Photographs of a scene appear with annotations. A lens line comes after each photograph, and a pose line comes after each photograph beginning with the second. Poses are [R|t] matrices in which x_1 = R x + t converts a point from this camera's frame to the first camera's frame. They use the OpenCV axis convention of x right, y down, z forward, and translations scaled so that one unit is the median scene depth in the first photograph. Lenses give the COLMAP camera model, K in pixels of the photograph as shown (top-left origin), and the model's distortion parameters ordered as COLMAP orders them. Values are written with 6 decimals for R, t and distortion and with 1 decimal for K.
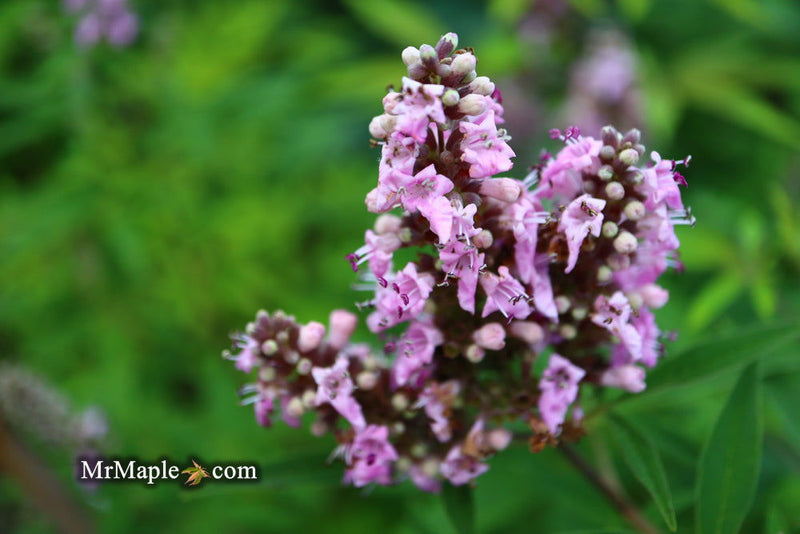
lens RADIAL K [[989.4, 0, 415.6], [0, 989.4, 266.4], [0, 0, 1]] dist [0.013480, -0.001583]
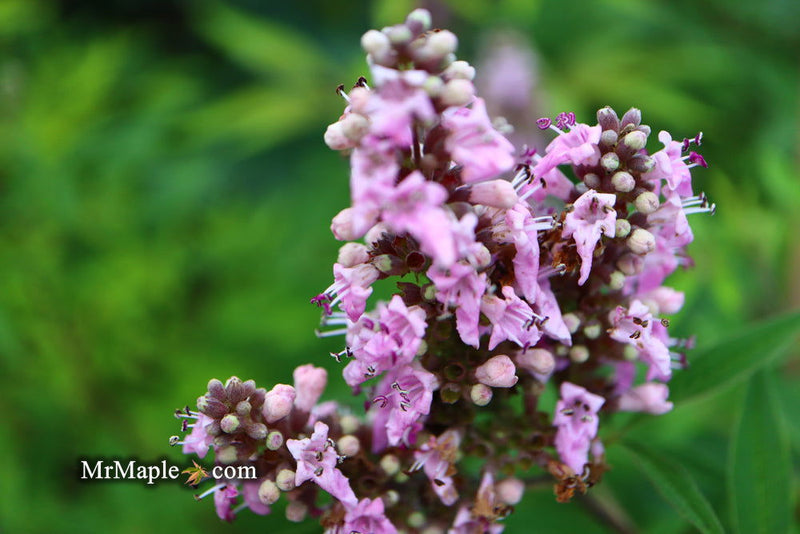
lens RADIAL K [[989.4, 0, 415.6], [0, 989.4, 266.4], [0, 0, 1]] dist [0.013480, -0.001583]
pose [[0.982620, -0.120156, 0.141494, -0.101135], [0.124992, 0.991823, -0.025767, -0.004639], [-0.137241, 0.043005, 0.989604, 0.184729]]
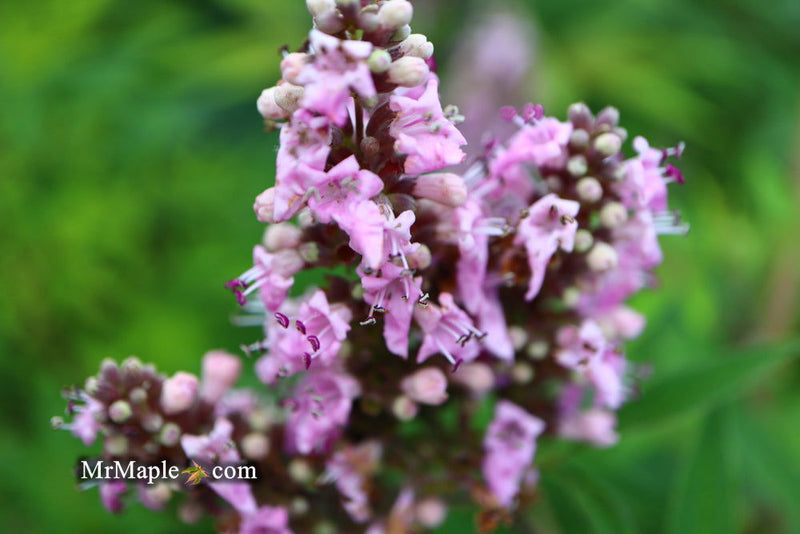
lens RADIAL K [[989.4, 0, 415.6], [0, 989.4, 266.4], [0, 0, 1]] dist [0.013480, -0.001583]
pose [[0.988255, -0.019304, 0.151590, -0.044421], [0.017272, 0.999743, 0.014712, -0.030881], [-0.151835, -0.011921, 0.988334, 0.269474]]
